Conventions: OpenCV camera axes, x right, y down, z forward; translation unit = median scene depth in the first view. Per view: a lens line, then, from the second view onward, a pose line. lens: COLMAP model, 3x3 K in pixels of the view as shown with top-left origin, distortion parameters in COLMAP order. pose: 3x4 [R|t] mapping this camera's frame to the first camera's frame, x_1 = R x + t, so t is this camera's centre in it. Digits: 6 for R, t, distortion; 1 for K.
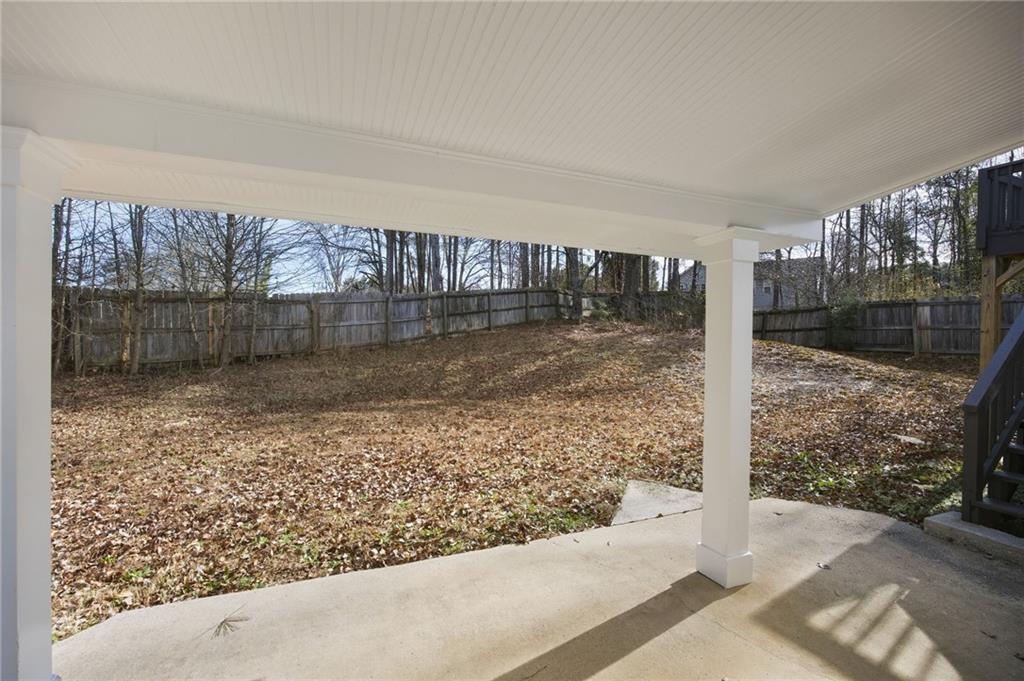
lens RADIAL K [[455.1, 0, 511.8], [0, 455.1, 342.1], [0, 0, 1]] dist [-0.019765, -0.000313]
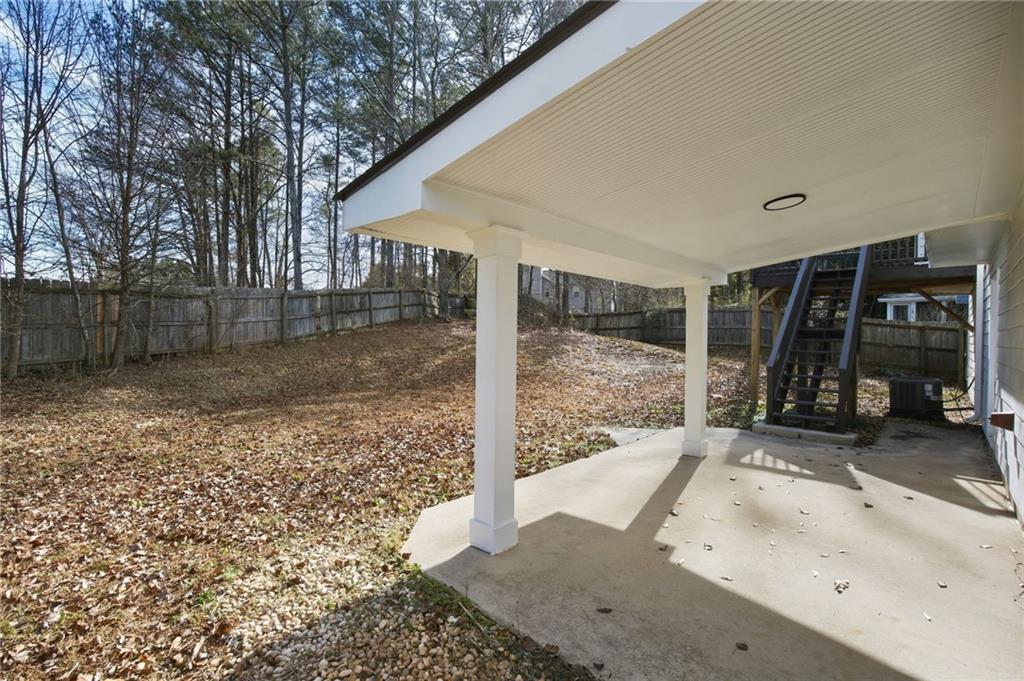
lens RADIAL K [[455.1, 0, 512.2], [0, 455.1, 340.6], [0, 0, 1]] dist [-0.019765, -0.000313]
pose [[0.915372, -0.006899, 0.402549, -0.214022], [0.006618, 0.999976, 0.002088, 0.003863], [-0.402554, 0.000752, 0.915396, -0.095313]]
